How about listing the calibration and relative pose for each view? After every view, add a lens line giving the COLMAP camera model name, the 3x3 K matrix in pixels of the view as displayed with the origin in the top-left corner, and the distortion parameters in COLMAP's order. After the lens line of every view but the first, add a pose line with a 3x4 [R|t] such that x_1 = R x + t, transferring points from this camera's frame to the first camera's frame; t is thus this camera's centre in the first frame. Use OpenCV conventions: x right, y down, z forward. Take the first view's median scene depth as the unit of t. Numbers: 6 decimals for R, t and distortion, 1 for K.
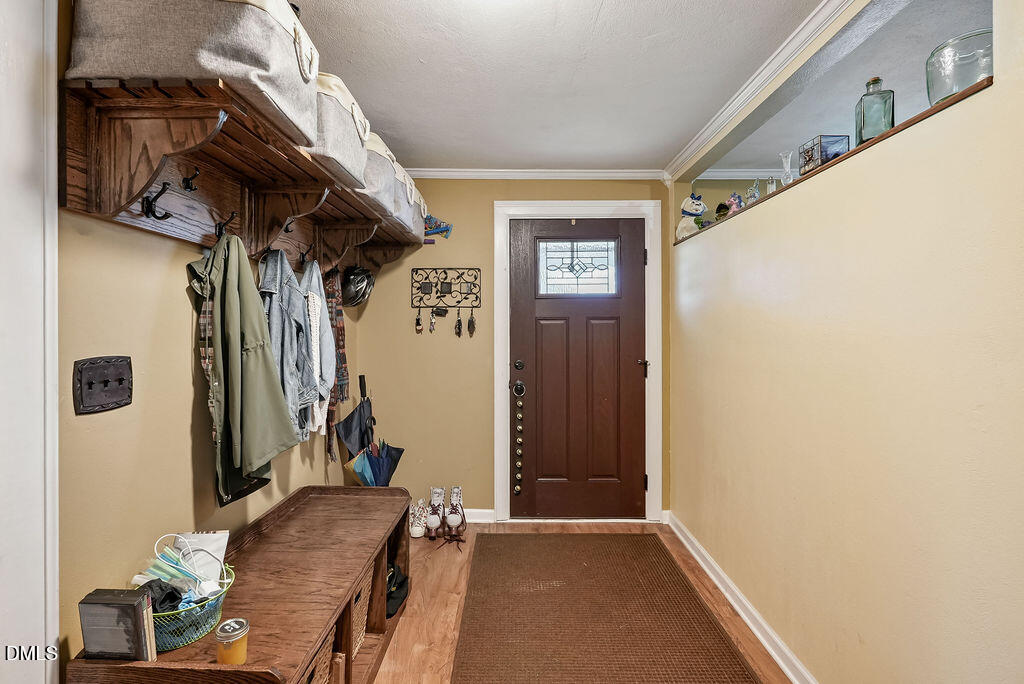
lens RADIAL K [[465.7, 0, 510.9], [0, 465.7, 338.6], [0, 0, 1]] dist [0.003871, 0.000428]
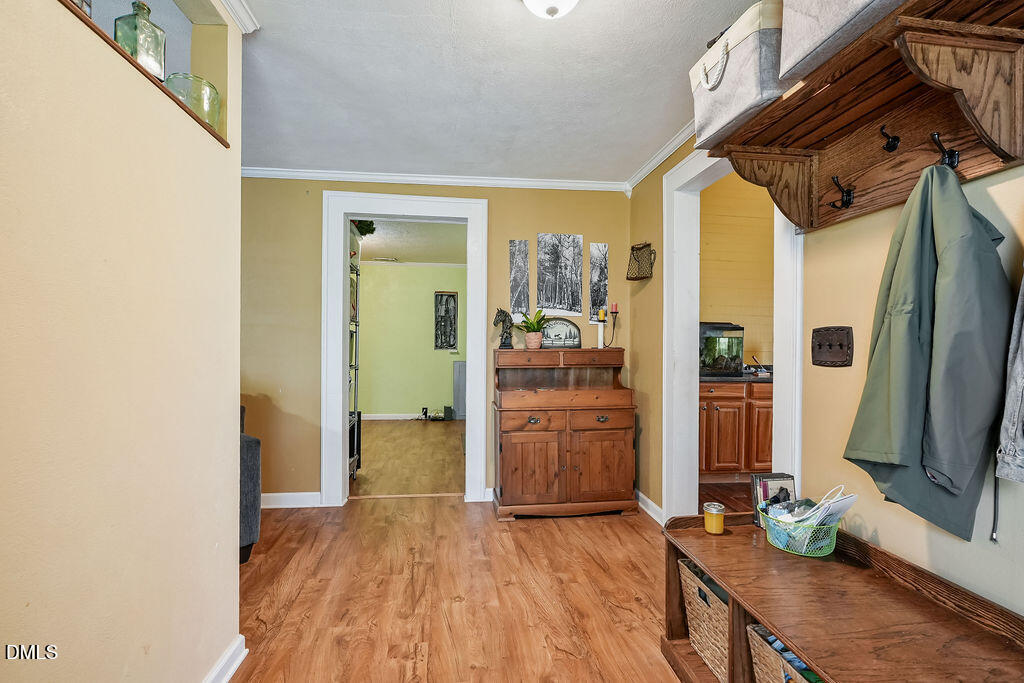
lens RADIAL K [[465.7, 0, 511.3], [0, 465.7, 343.6], [0, 0, 1]] dist [0.003871, 0.000428]
pose [[-0.991292, -0.005221, -0.131582, 0.228083], [-0.007128, 0.999876, 0.014025, 0.074793], [0.131492, 0.014841, -0.991206, 2.207435]]
